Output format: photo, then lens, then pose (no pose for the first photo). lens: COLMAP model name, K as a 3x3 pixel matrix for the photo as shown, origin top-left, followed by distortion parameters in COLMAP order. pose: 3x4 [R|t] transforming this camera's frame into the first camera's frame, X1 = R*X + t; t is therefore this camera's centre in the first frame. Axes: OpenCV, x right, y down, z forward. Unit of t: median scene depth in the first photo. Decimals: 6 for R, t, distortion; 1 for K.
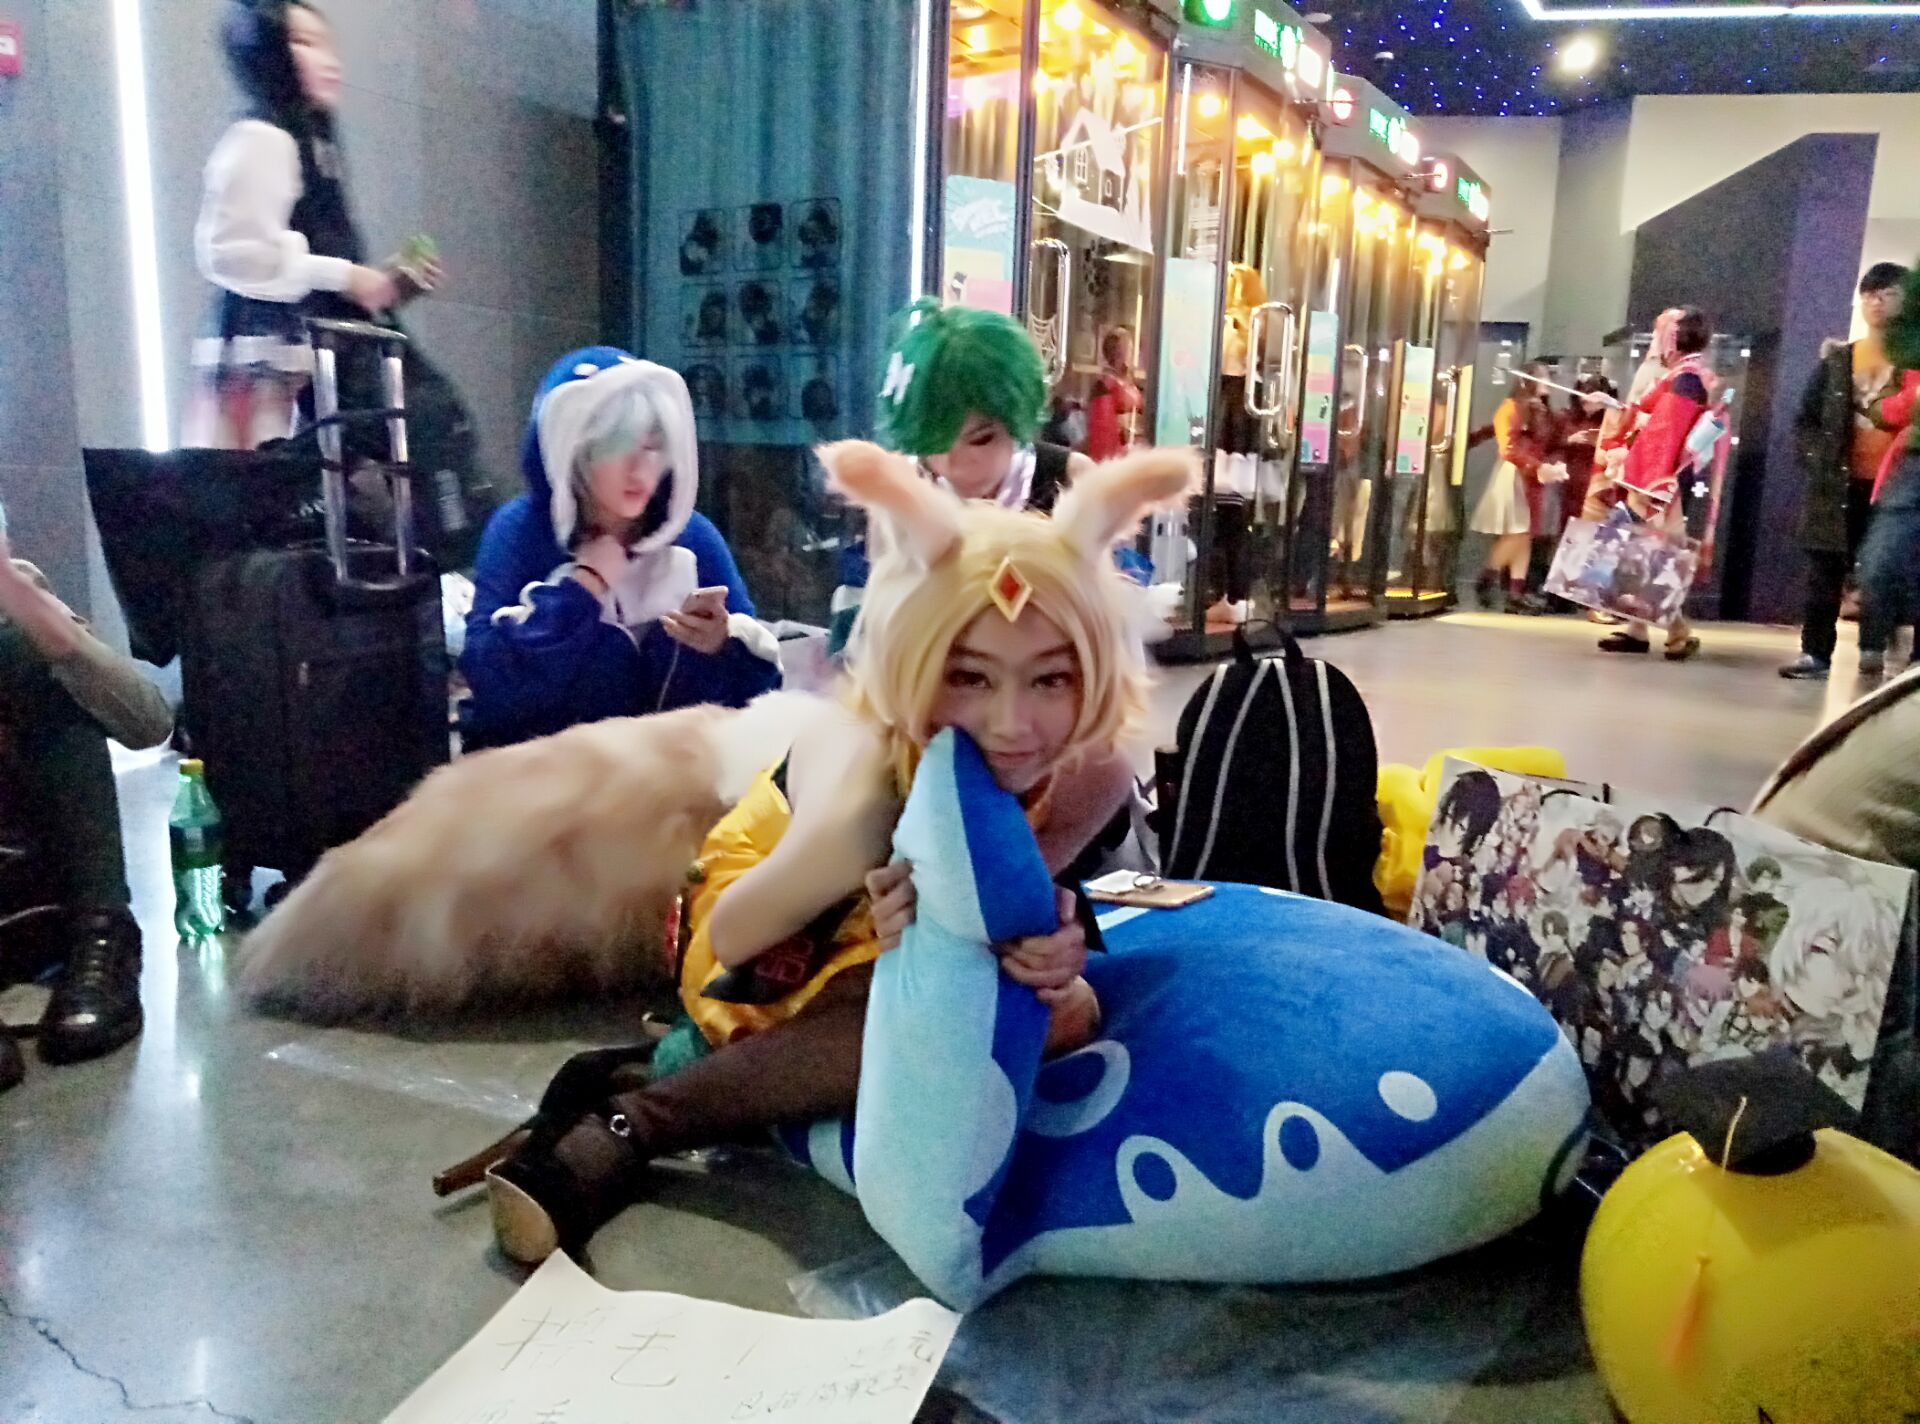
lens RADIAL K [[1262.6, 0, 914.5], [0, 1262.6, 752.9], [0, 0, 1]] dist [-0.008321, 0.001503]
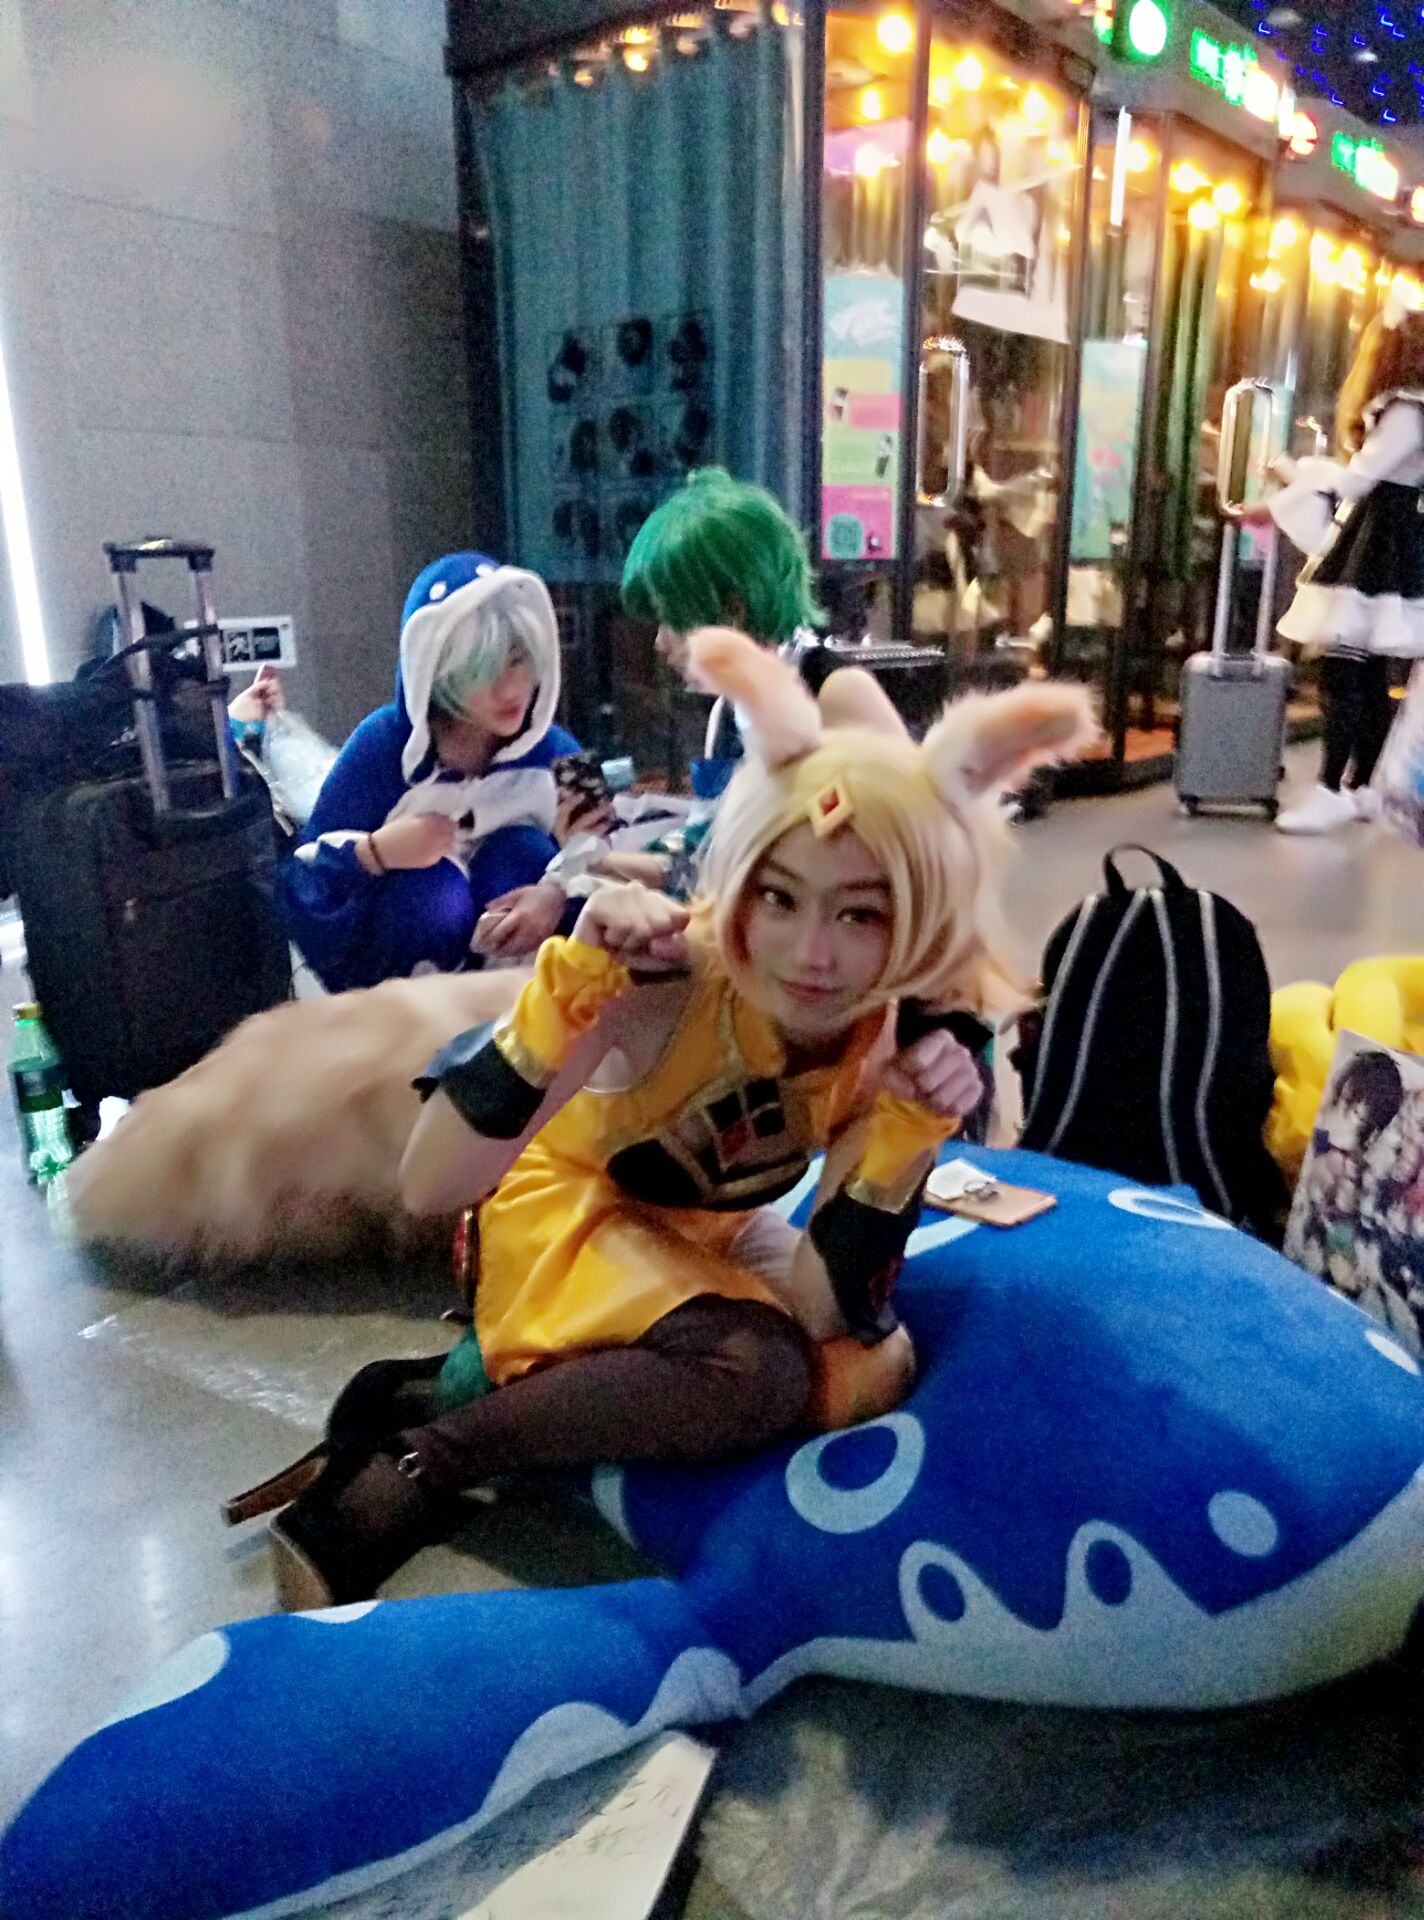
lens RADIAL K [[1262.6, 0, 688.1], [0, 1262.6, 960.4], [0, 0, 1]] dist [-0.008321, 0.001503]
pose [[0.991595, -0.008298, -0.129116, 0.071059], [0.021149, 0.994914, 0.098485, -0.108473], [0.127642, -0.100388, 0.986727, 0.078176]]
